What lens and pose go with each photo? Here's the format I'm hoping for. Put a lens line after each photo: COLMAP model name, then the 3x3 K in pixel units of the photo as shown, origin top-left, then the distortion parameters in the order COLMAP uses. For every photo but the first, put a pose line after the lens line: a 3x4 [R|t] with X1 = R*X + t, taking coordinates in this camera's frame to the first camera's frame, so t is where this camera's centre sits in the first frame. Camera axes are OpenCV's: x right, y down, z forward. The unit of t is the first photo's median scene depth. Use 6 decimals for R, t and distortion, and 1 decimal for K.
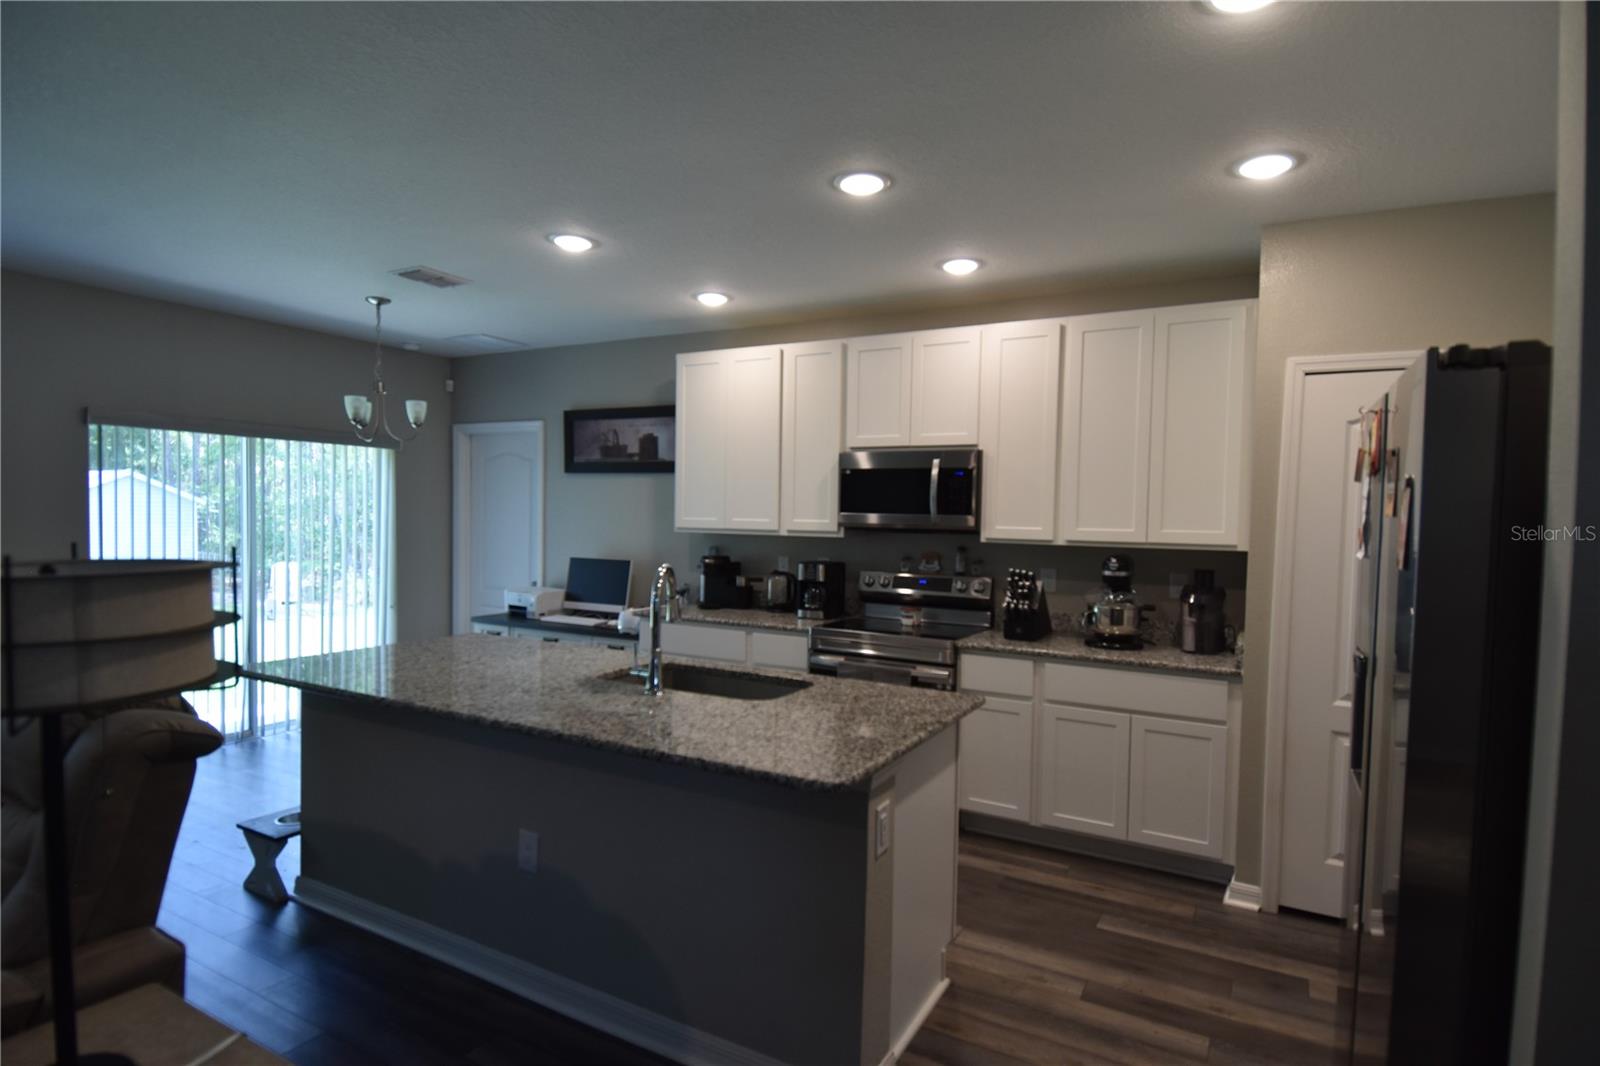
lens RADIAL K [[854.8, 0, 803.2], [0, 854.8, 539.8], [0, 0, 1]] dist [0.053648, -0.058379]
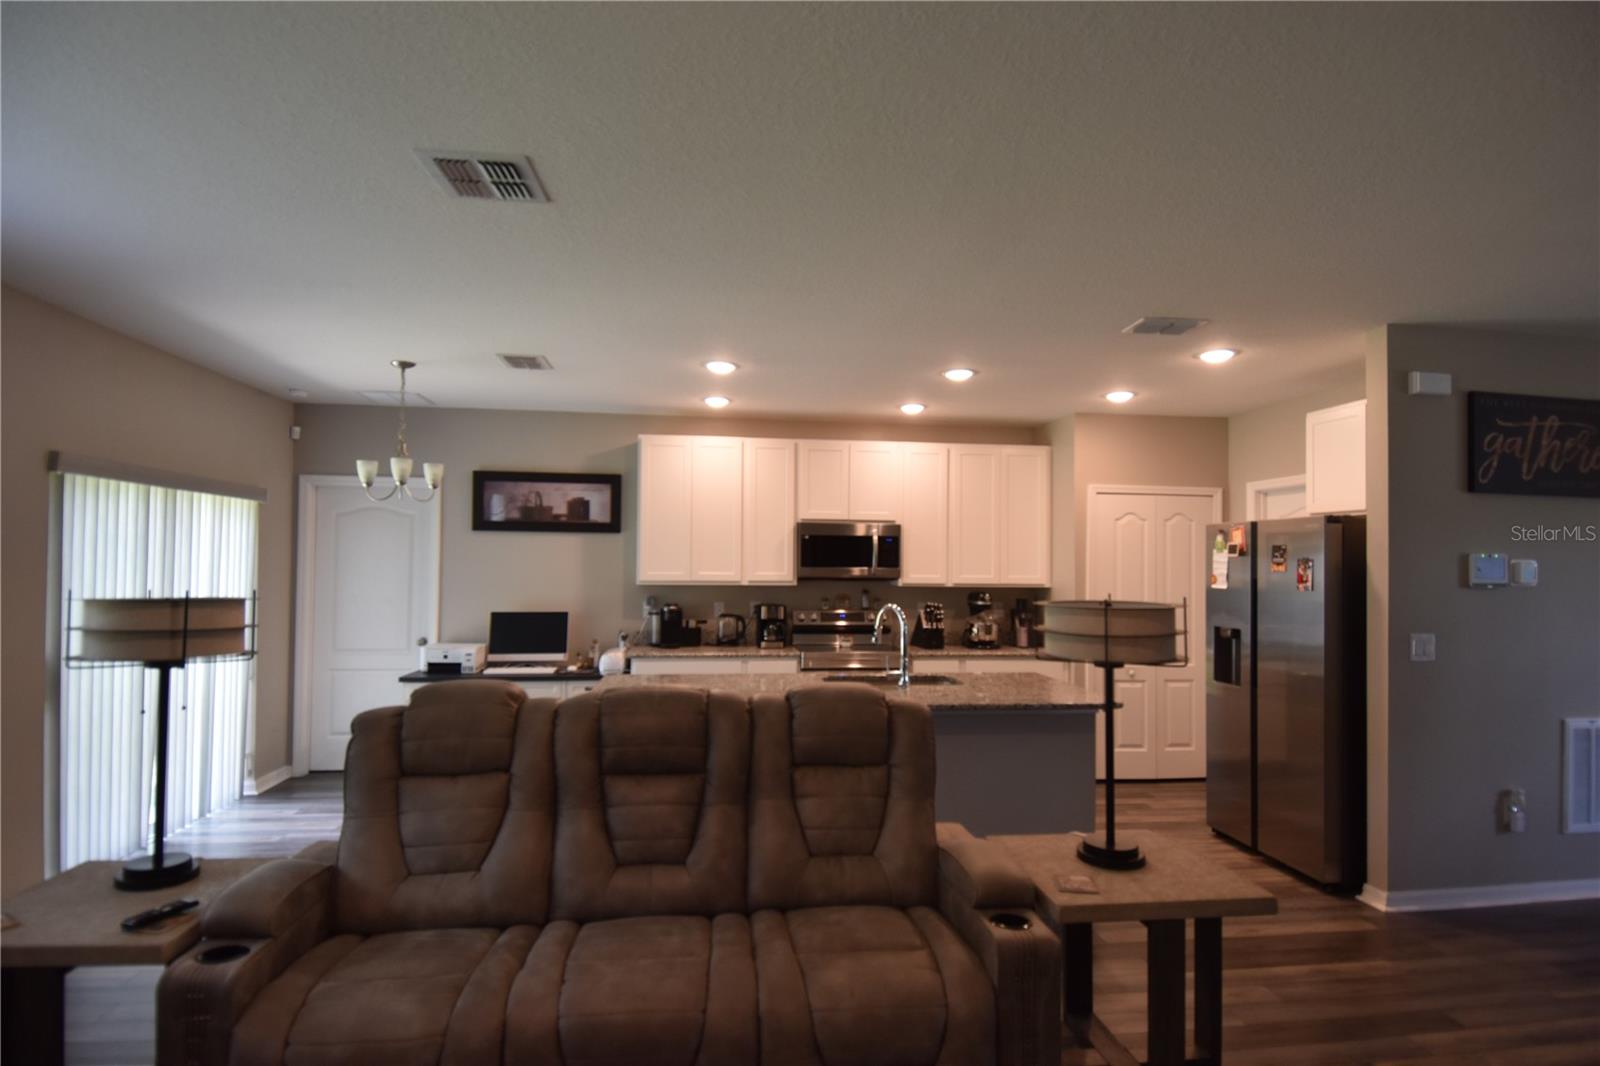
lens RADIAL K [[854.8, 0, 803.2], [0, 854.8, 539.8], [0, 0, 1]] dist [0.053648, -0.058379]
pose [[0.794826, 0.004115, 0.606824, -0.737841], [0.024126, 0.998972, -0.038374, -0.021953], [-0.606358, 0.045141, 0.793910, -0.075297]]
